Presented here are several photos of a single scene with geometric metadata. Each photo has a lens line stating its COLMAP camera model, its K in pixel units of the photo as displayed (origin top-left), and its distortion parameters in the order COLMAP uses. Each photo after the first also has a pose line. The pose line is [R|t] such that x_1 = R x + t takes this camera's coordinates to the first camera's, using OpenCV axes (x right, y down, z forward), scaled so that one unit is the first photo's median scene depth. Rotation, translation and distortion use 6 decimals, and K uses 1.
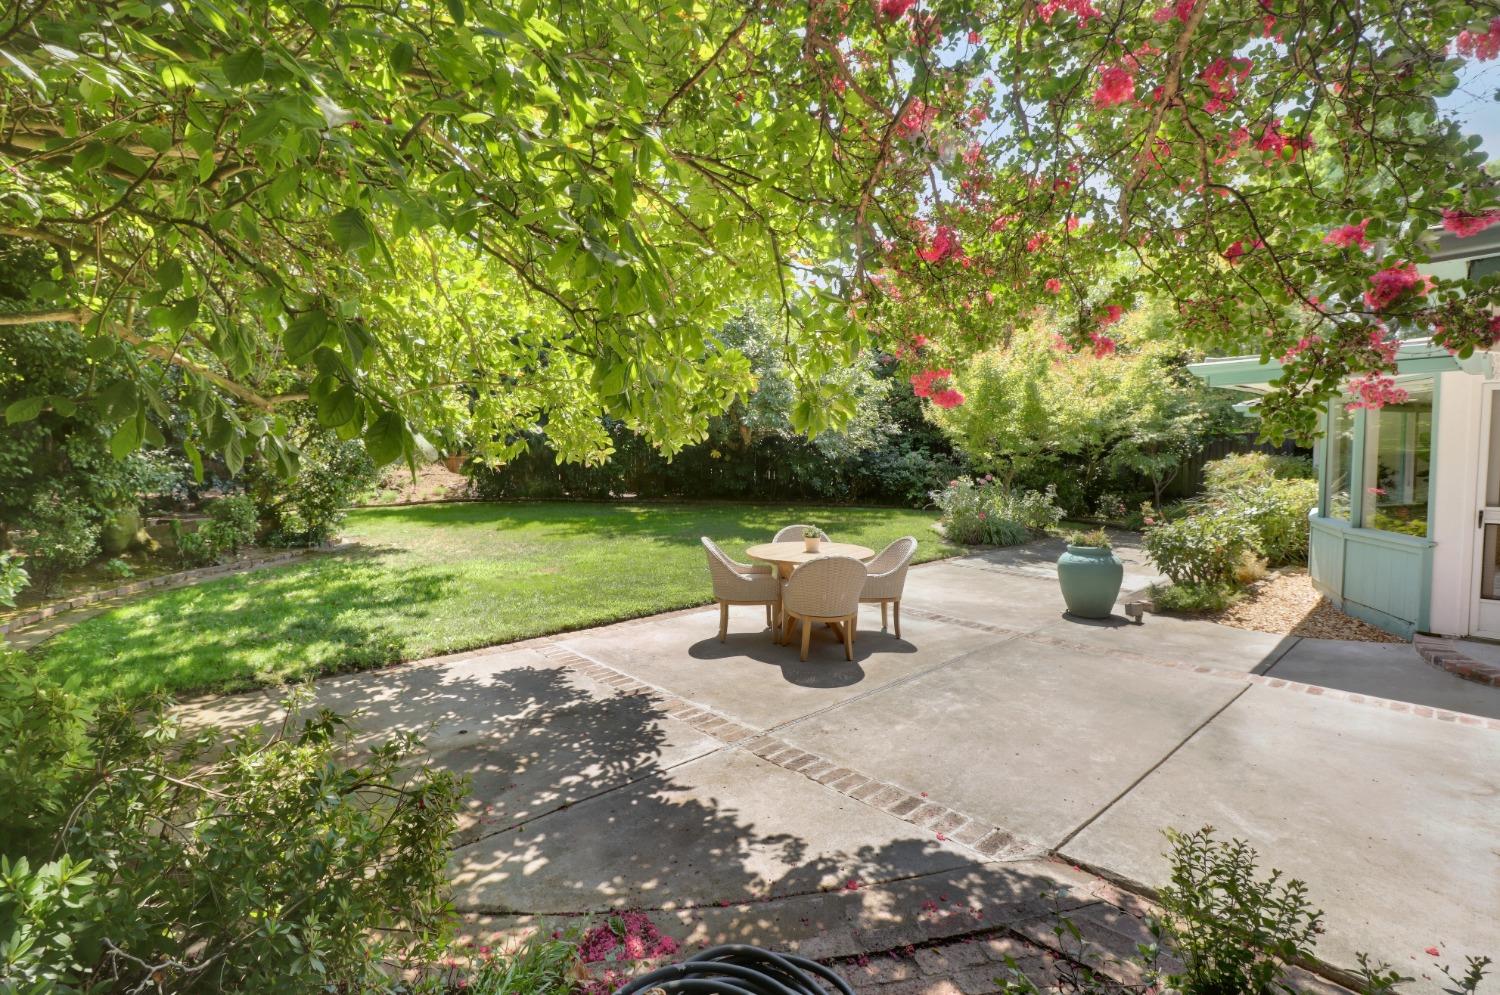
lens RADIAL K [[705.1, 0, 712.2], [0, 705.1, 473.0], [0, 0, 1]] dist [-0.004437, 0.000884]
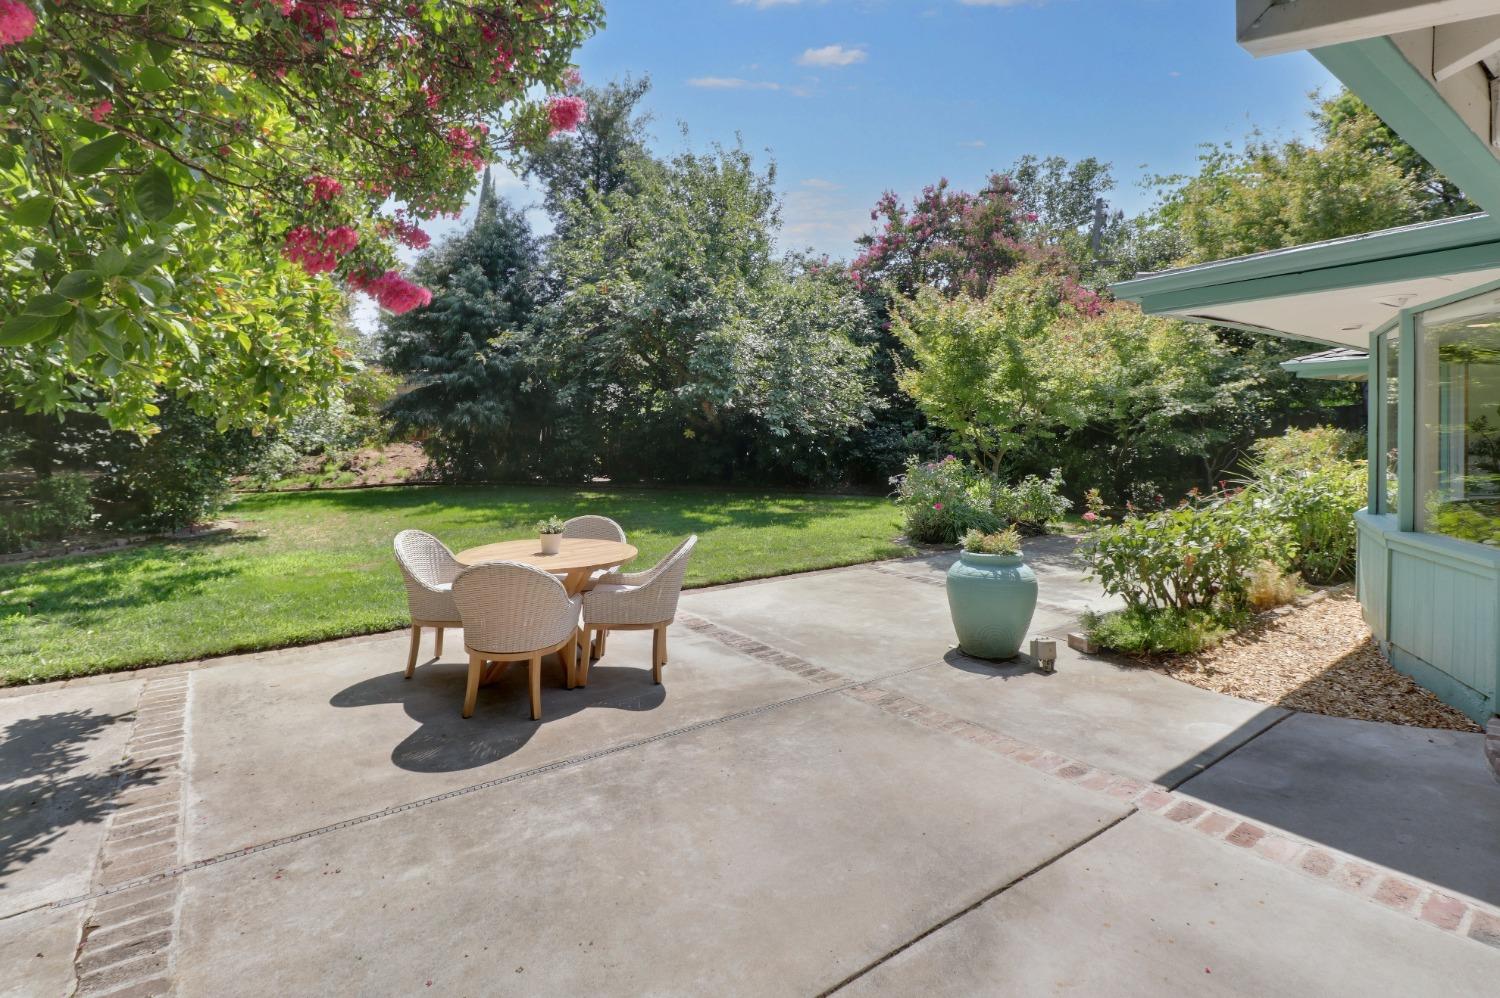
lens RADIAL K [[705.1, 0, 720.5], [0, 705.1, 429.9], [0, 0, 1]] dist [-0.004437, 0.000884]
pose [[0.992204, -0.002104, -0.124608, 0.272966], [-0.003179, 0.999105, -0.042189, 0.010399], [0.124586, 0.042257, 0.991309, 0.207040]]
